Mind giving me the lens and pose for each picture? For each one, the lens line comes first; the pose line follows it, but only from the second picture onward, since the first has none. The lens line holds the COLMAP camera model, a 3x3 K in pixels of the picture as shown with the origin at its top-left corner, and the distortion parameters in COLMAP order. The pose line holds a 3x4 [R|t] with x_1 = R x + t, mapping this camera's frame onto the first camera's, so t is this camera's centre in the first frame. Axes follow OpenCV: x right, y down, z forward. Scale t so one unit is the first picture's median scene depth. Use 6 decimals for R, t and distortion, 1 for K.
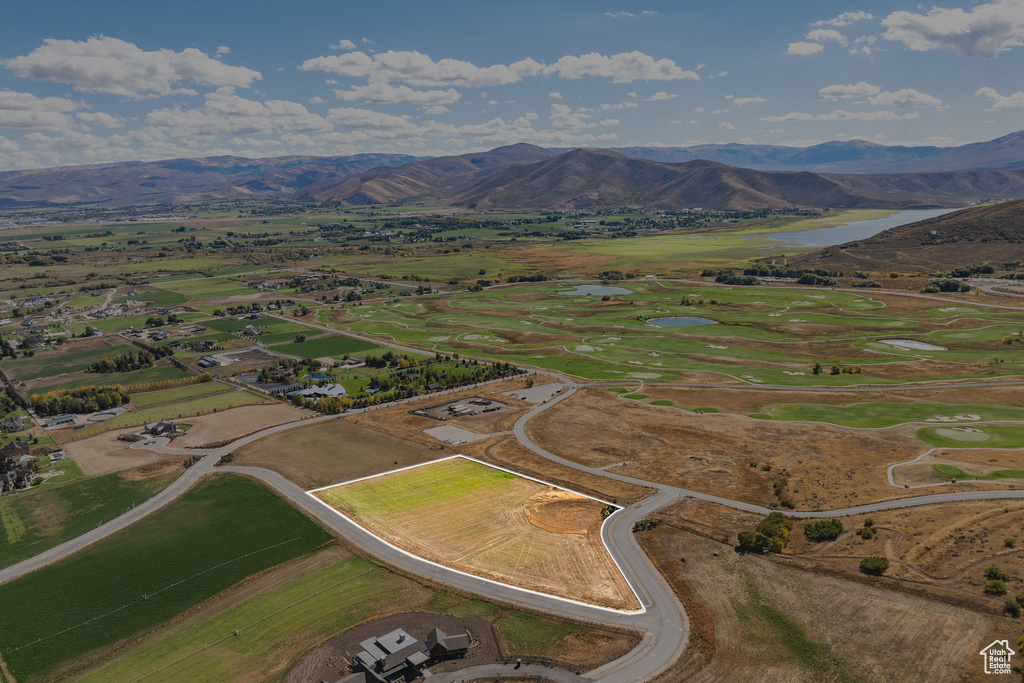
lens RADIAL K [[746.3, 0, 514.4], [0, 746.3, 354.8], [0, 0, 1]] dist [-0.035704, -0.001367]
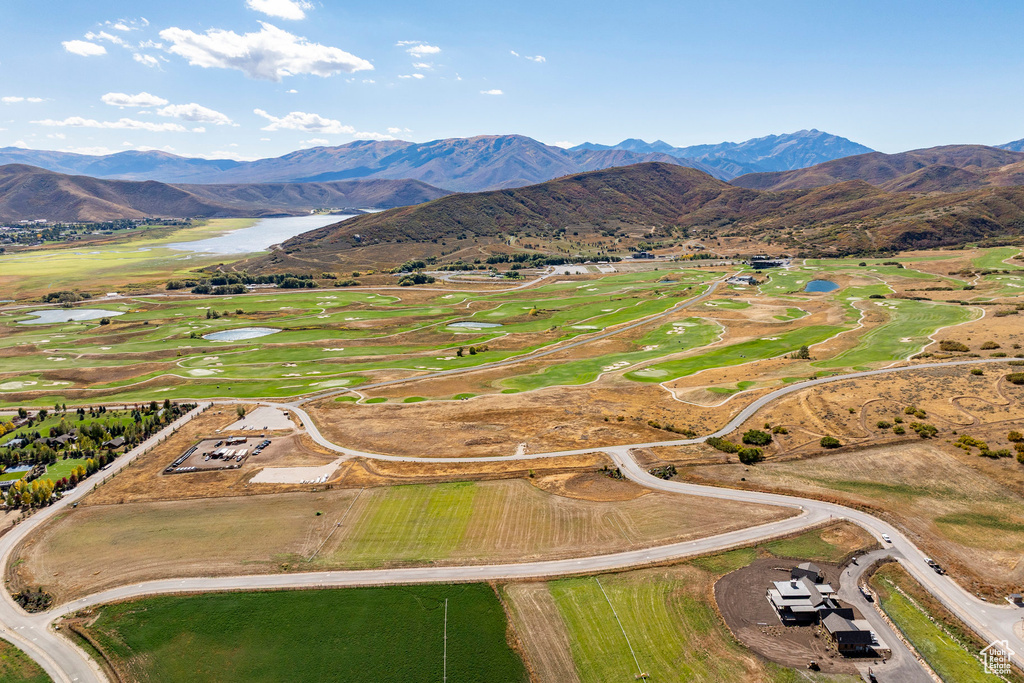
lens RADIAL K [[746.3, 0, 514.4], [0, 746.3, 354.8], [0, 0, 1]] dist [-0.035704, -0.001367]
pose [[0.643326, -0.140368, 0.752614, -0.065373], [0.150953, 0.987007, 0.055051, -0.004355], [-0.750563, 0.078194, 0.656156, 0.030469]]
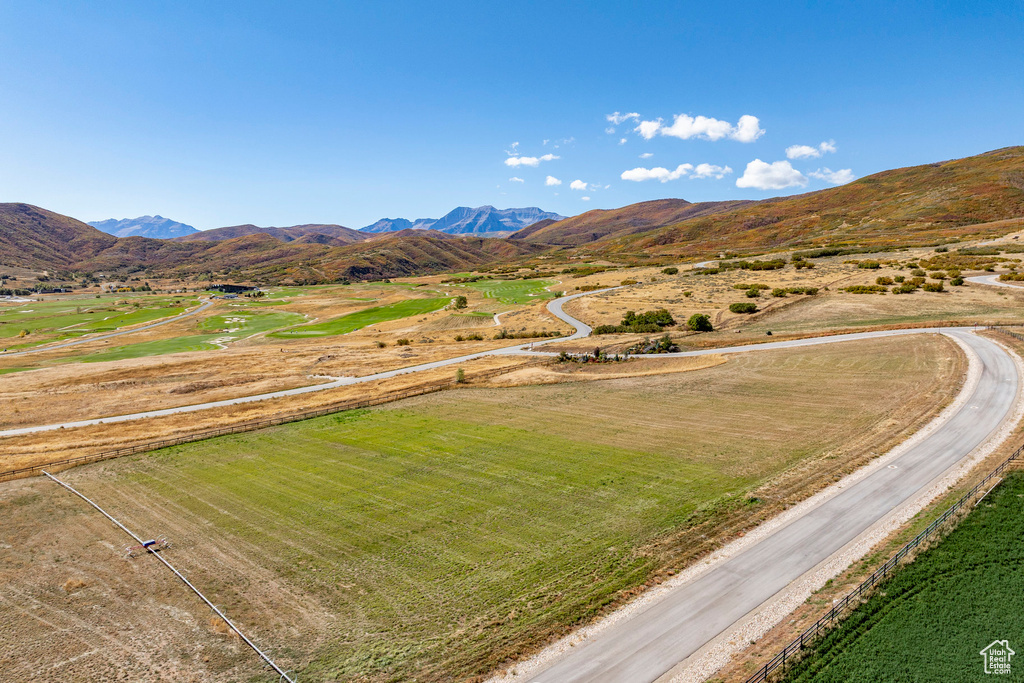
lens RADIAL K [[746.3, 0, 514.4], [0, 746.3, 354.8], [0, 0, 1]] dist [-0.035704, -0.001367]
pose [[-0.127403, -0.065602, 0.989679, -0.037552], [0.202887, 0.974988, 0.090746, 0.011461], [-0.970879, 0.212355, -0.110906, 0.093810]]
